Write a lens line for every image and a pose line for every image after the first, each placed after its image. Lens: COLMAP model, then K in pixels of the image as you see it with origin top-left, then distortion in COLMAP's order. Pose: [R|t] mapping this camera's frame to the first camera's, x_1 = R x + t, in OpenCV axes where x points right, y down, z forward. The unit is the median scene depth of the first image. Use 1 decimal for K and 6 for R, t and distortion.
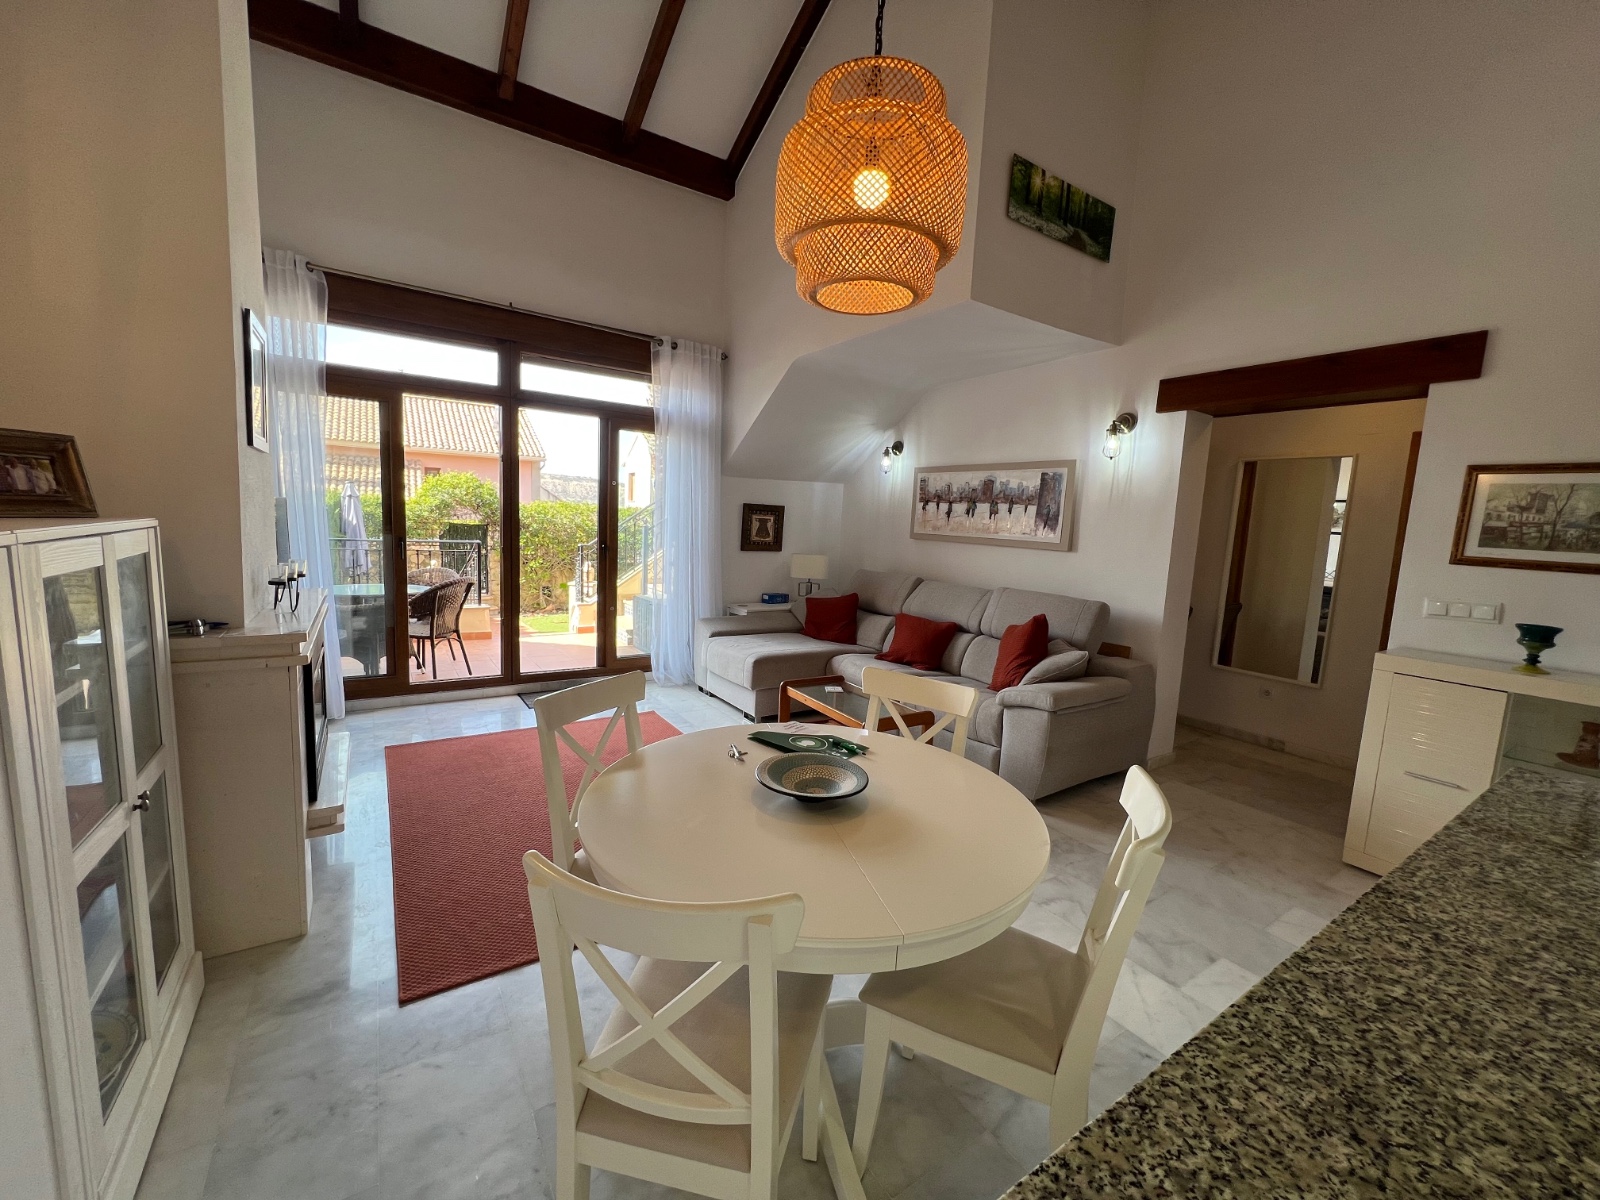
lens RADIAL K [[638.5, 0, 797.7], [0, 638.5, 596.9], [0, 0, 1]] dist [-0.002947, 0.000509]
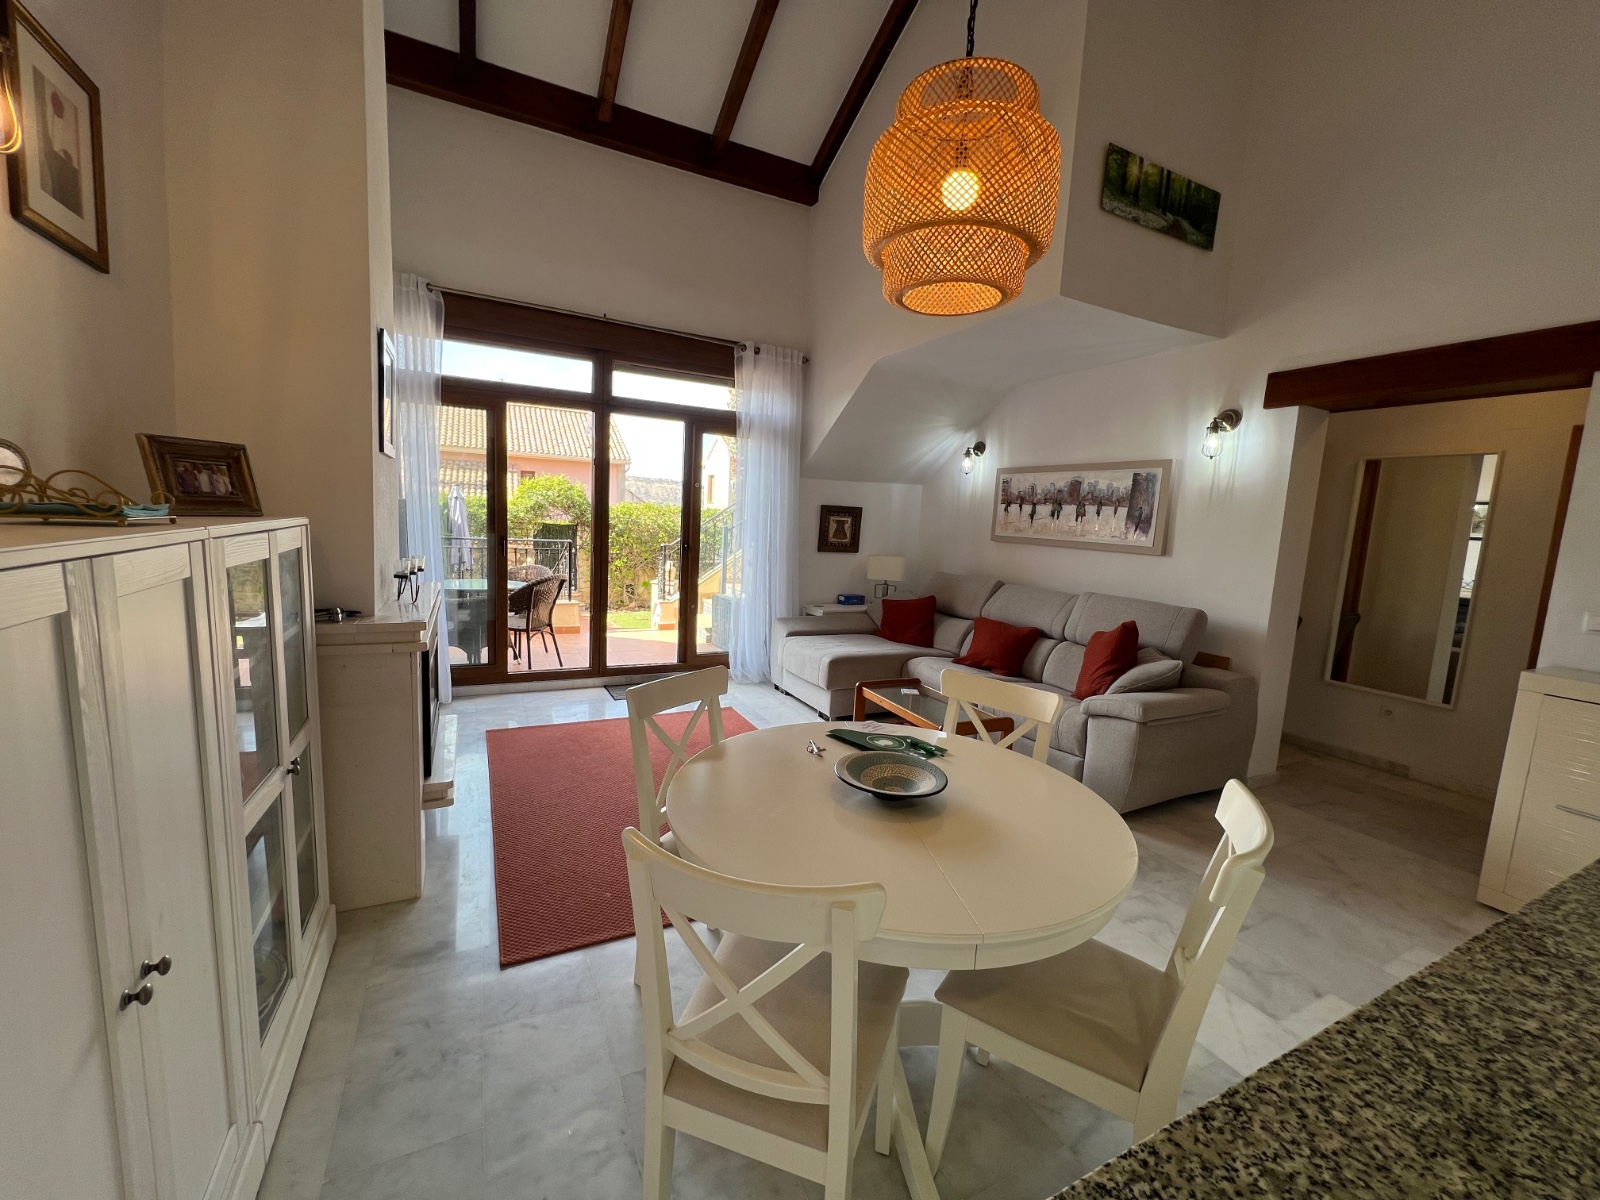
lens RADIAL K [[638.5, 0, 797.4], [0, 638.5, 596.8], [0, 0, 1]] dist [-0.002947, 0.000509]
pose [[0.993126, 0.017841, -0.115684, -0.004382], [-0.018152, 0.999834, -0.001637, 0.001425], [0.115635, 0.003726, 0.993285, -0.007864]]
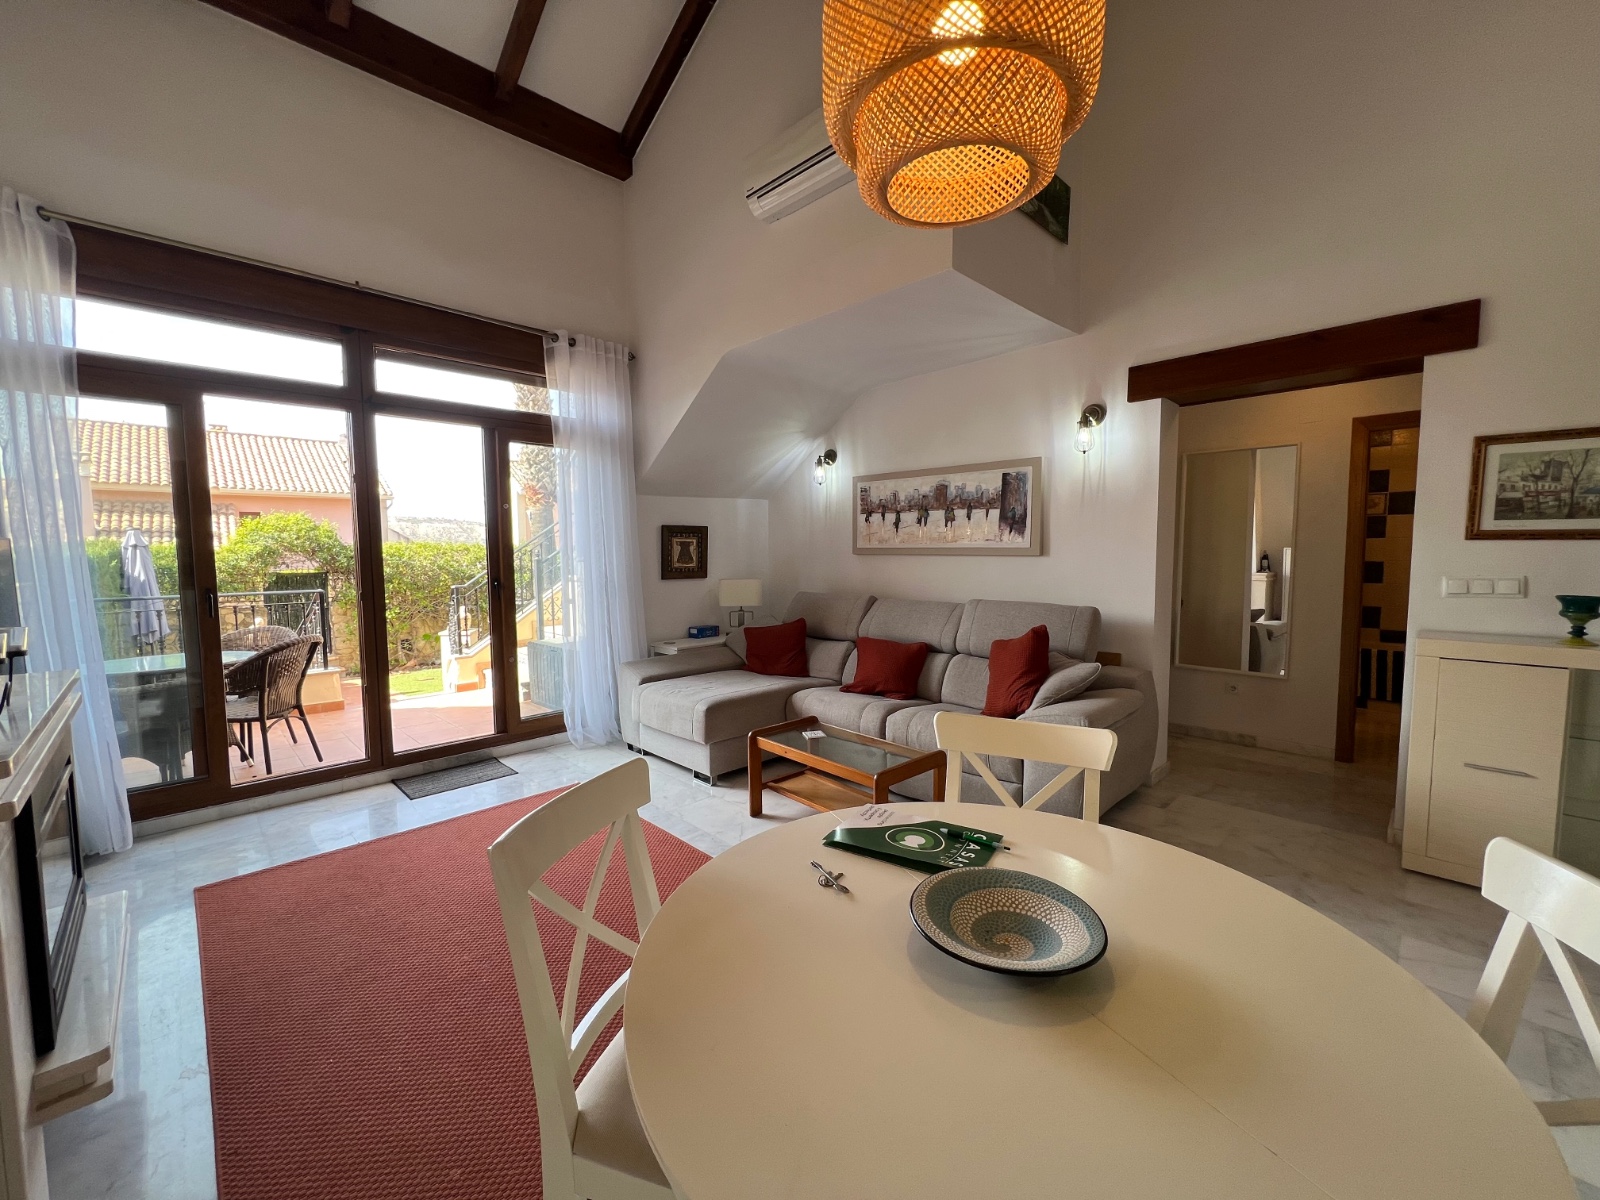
lens RADIAL K [[638.5, 0, 797.6], [0, 638.5, 596.9], [0, 0, 1]] dist [-0.002947, 0.000509]
pose [[0.980131, -0.068381, 0.186189, -0.094422], [0.076420, 0.996413, -0.036337, -0.004933], [-0.183037, 0.049844, 0.981842, 0.155340]]
